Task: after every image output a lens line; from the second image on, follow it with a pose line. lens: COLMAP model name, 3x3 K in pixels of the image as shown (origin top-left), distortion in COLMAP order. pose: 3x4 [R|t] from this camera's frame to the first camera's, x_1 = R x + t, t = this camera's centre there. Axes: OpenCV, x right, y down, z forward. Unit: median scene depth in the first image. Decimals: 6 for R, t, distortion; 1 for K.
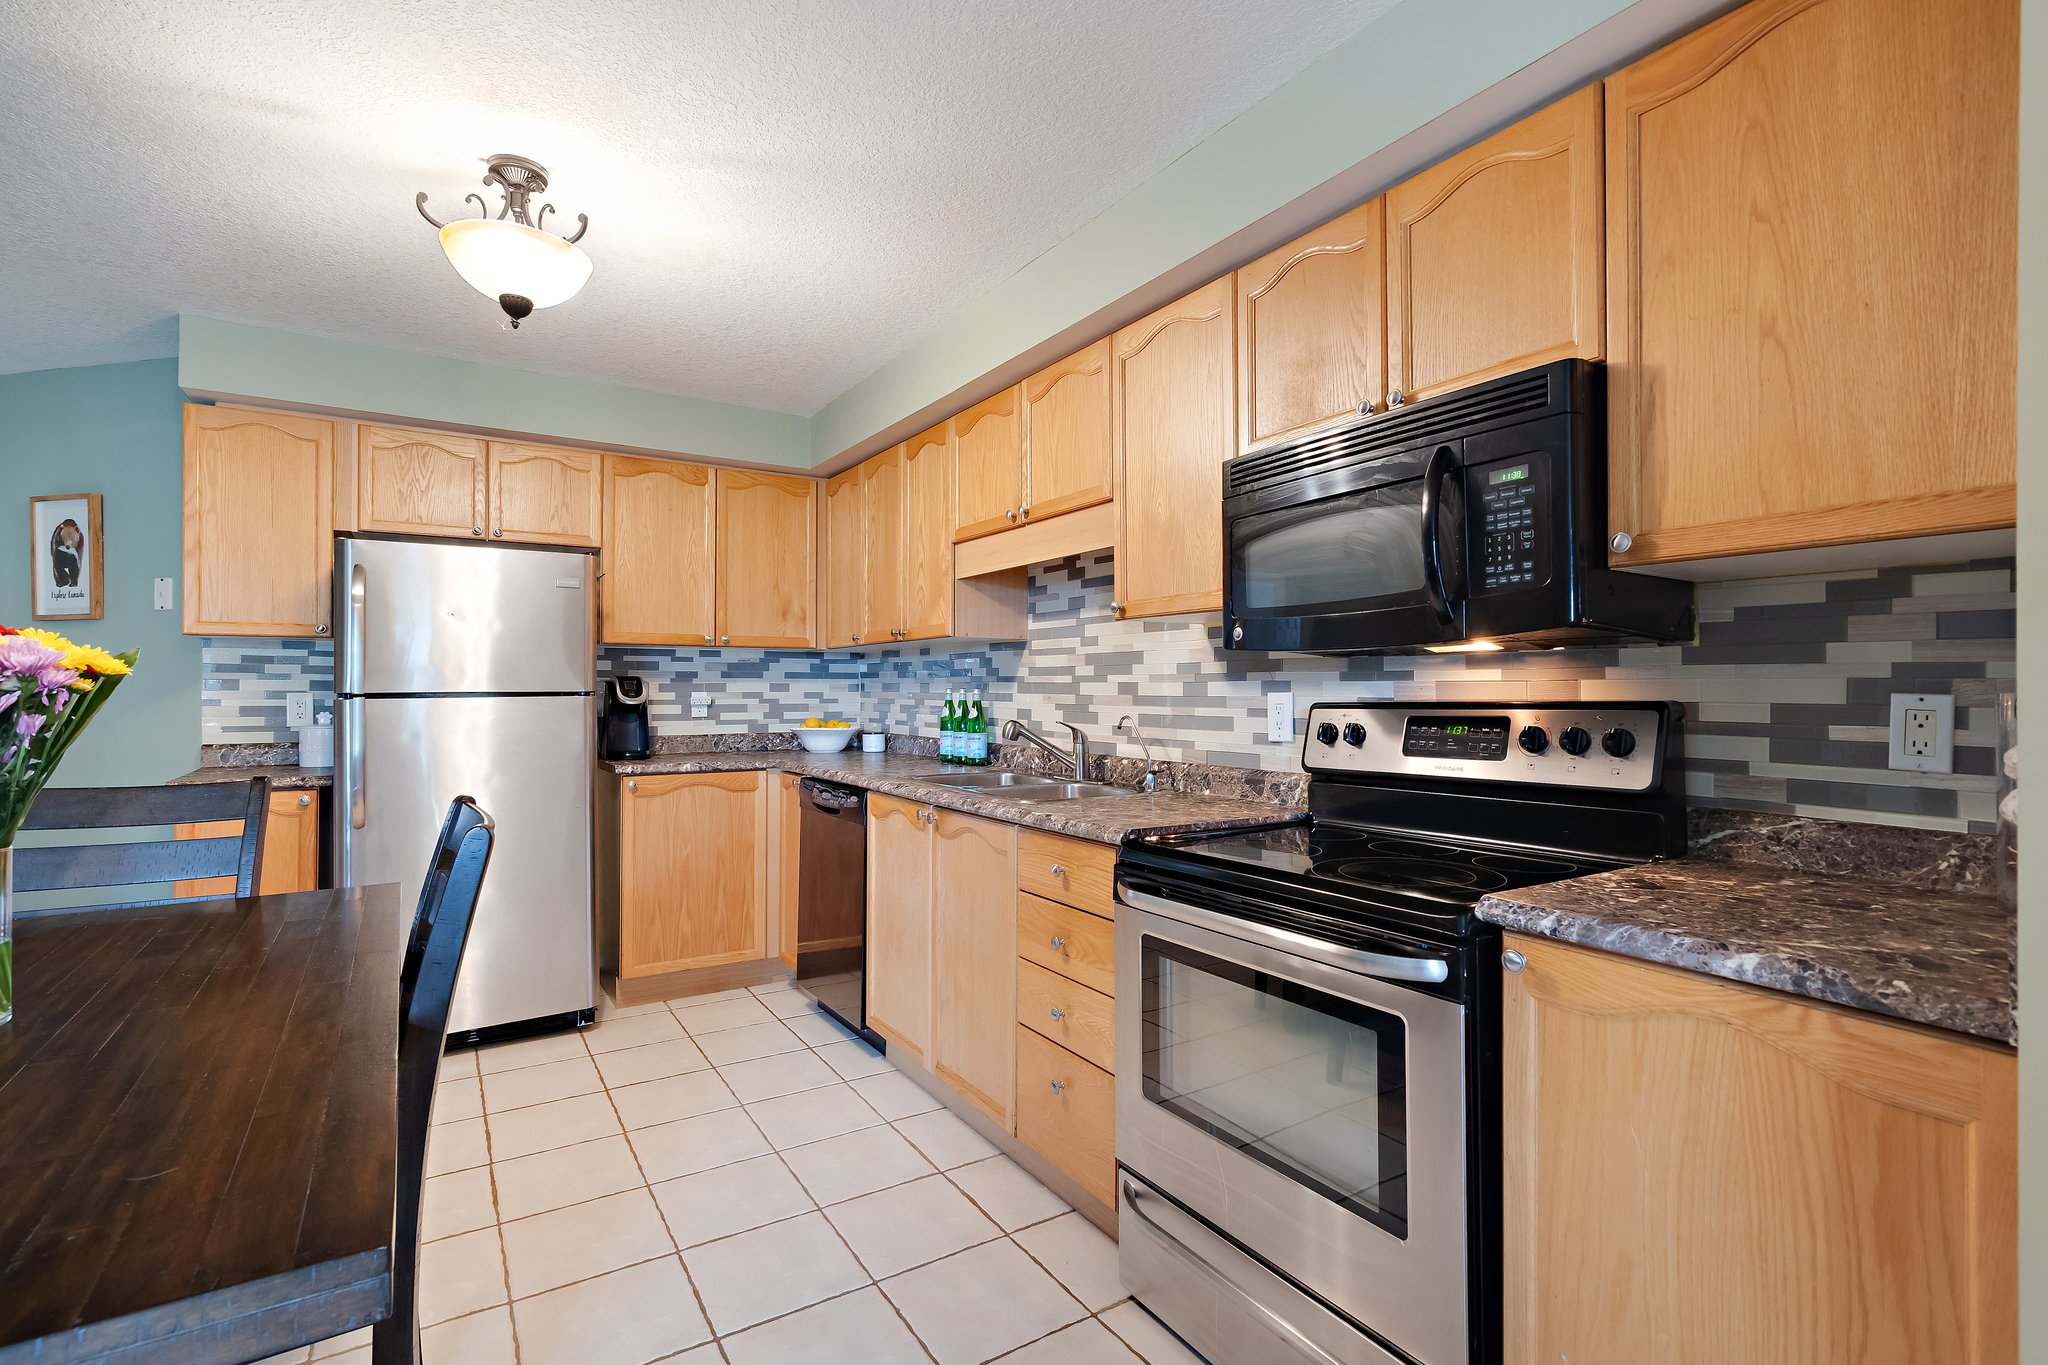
lens RADIAL K [[931.6, 0, 1008.7], [0, 931.6, 682.5], [0, 0, 1]] dist [-0.007680, 0.003337]
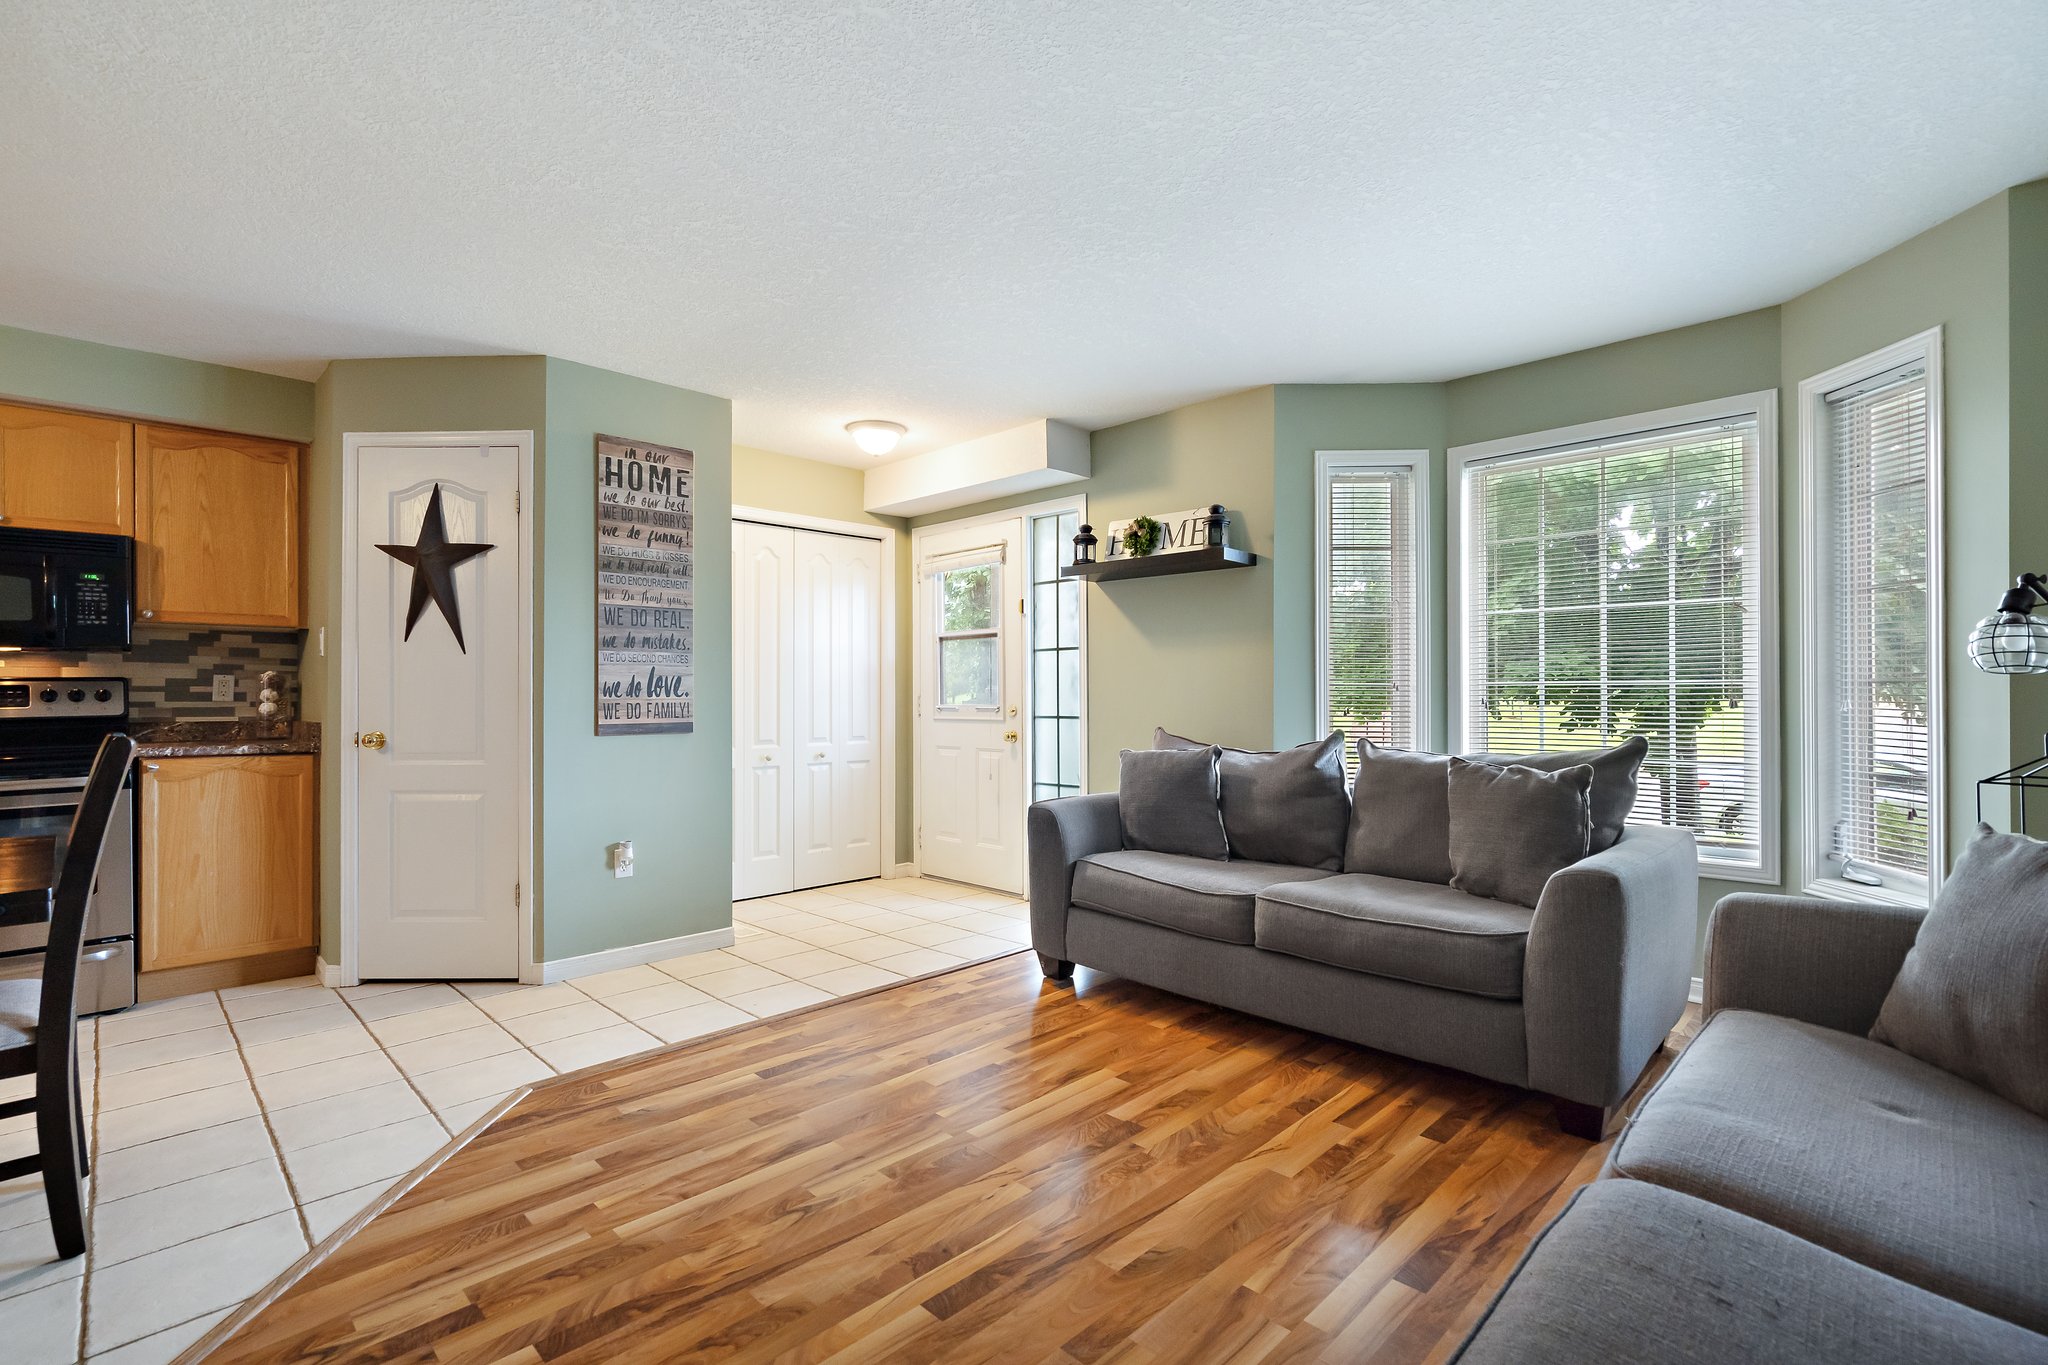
lens RADIAL K [[931.6, 0, 1029.9], [0, 931.6, 686.8], [0, 0, 1]] dist [-0.007680, 0.003337]
pose [[-0.225765, 0.007622, 0.974152, -1.301986], [-0.001493, 0.999966, -0.008170, 0.037483], [-0.974181, -0.003298, -0.225746, -0.434800]]
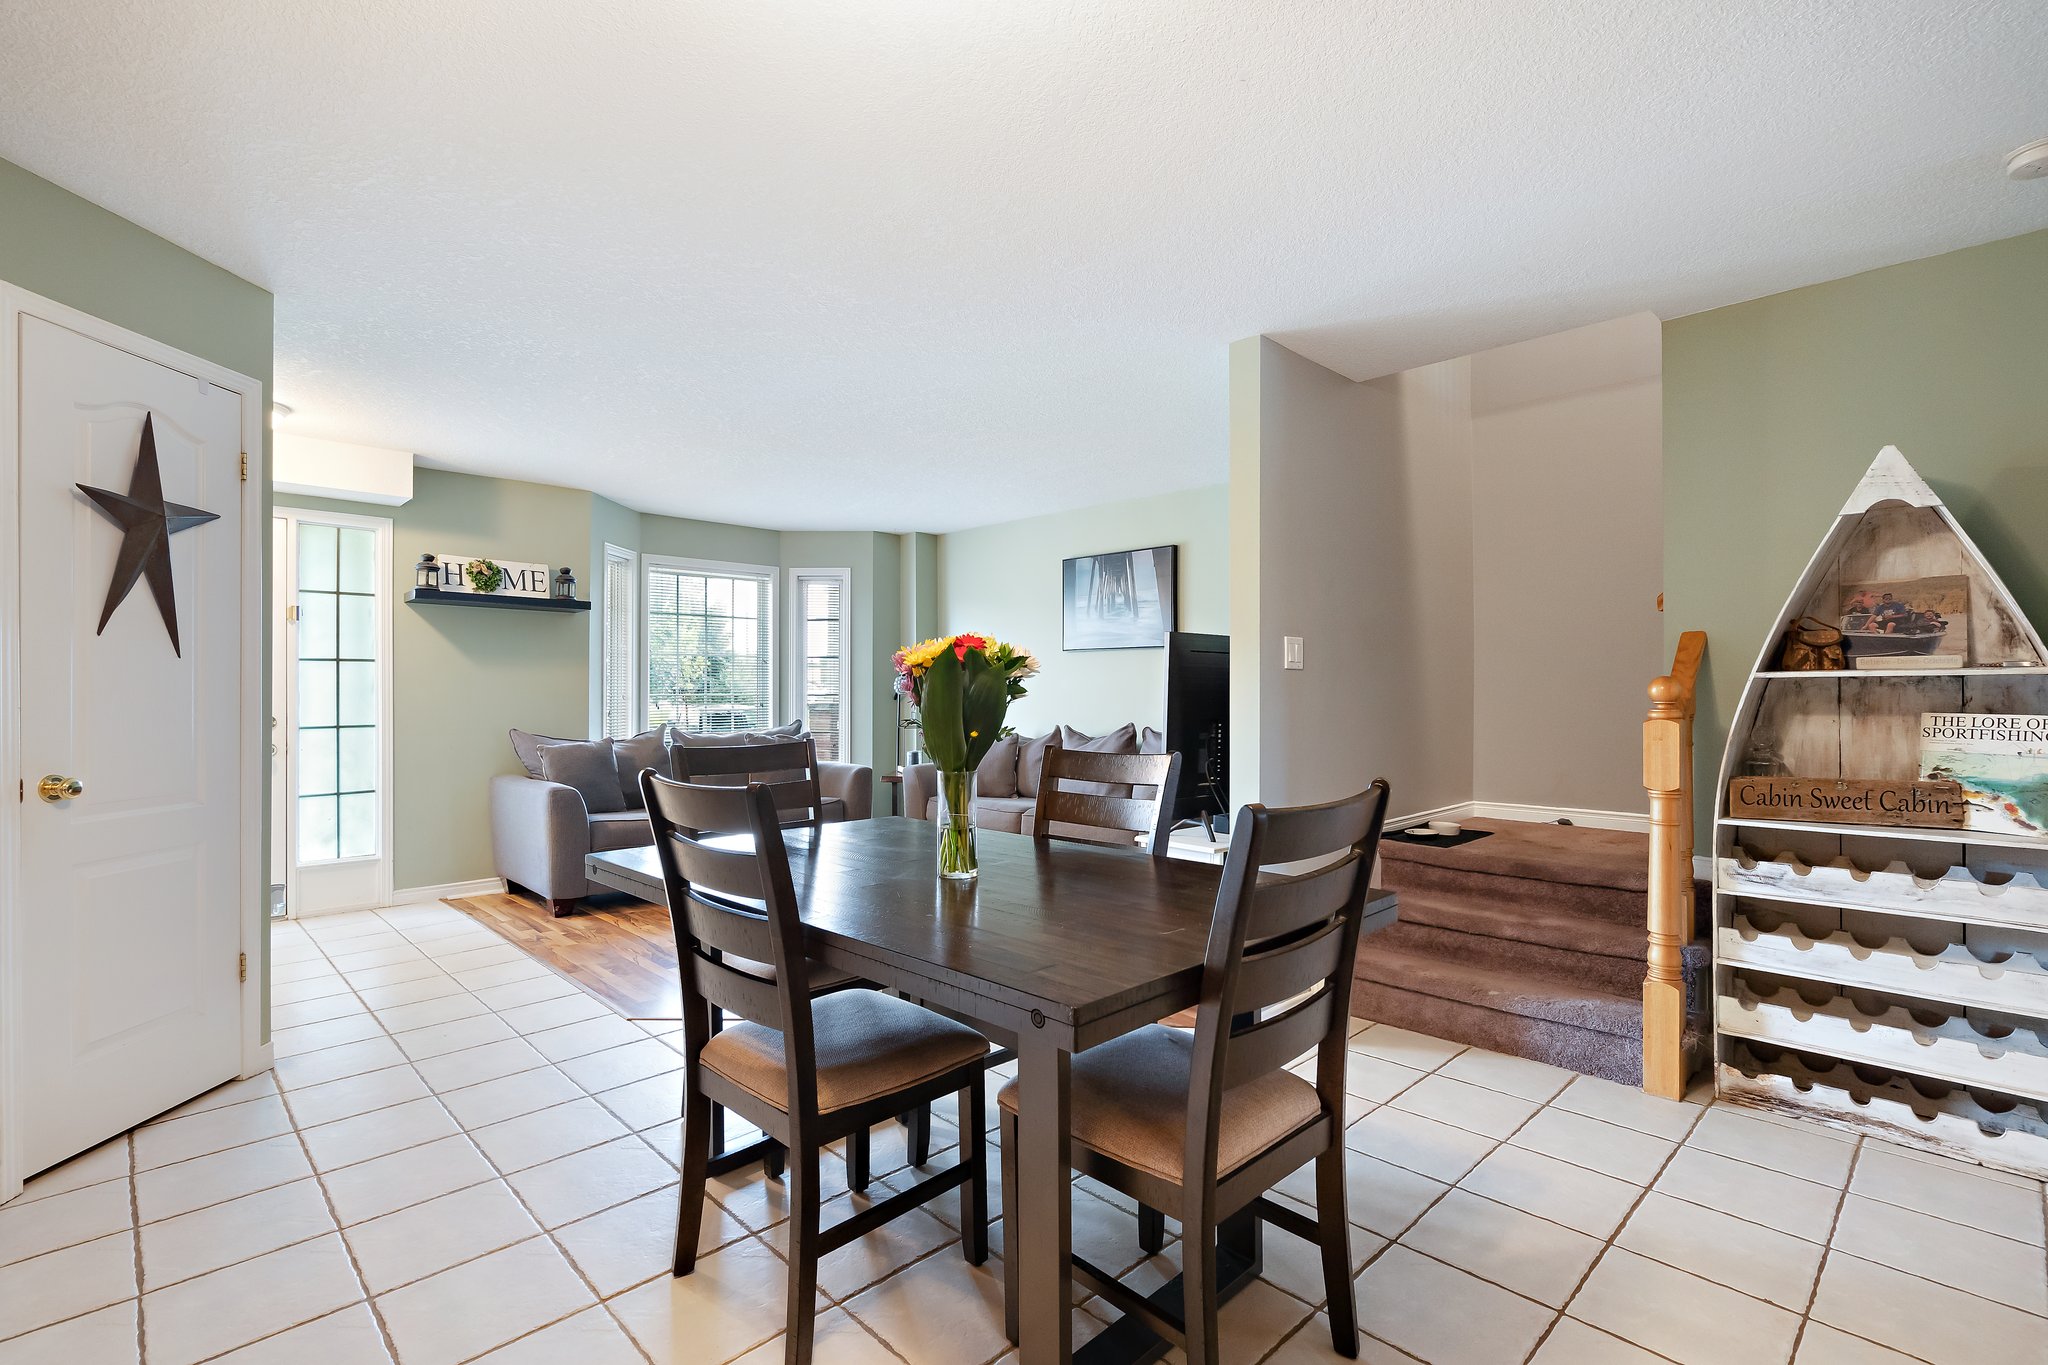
lens RADIAL K [[931.6, 0, 1009.0], [0, 931.6, 696.9], [0, 0, 1]] dist [-0.007680, 0.003337]
pose [[-0.979792, 0.001670, -0.200012, -0.425773], [0.001224, 0.999996, 0.002350, 0.018998], [0.200015, 0.002058, -0.979791, 1.270821]]
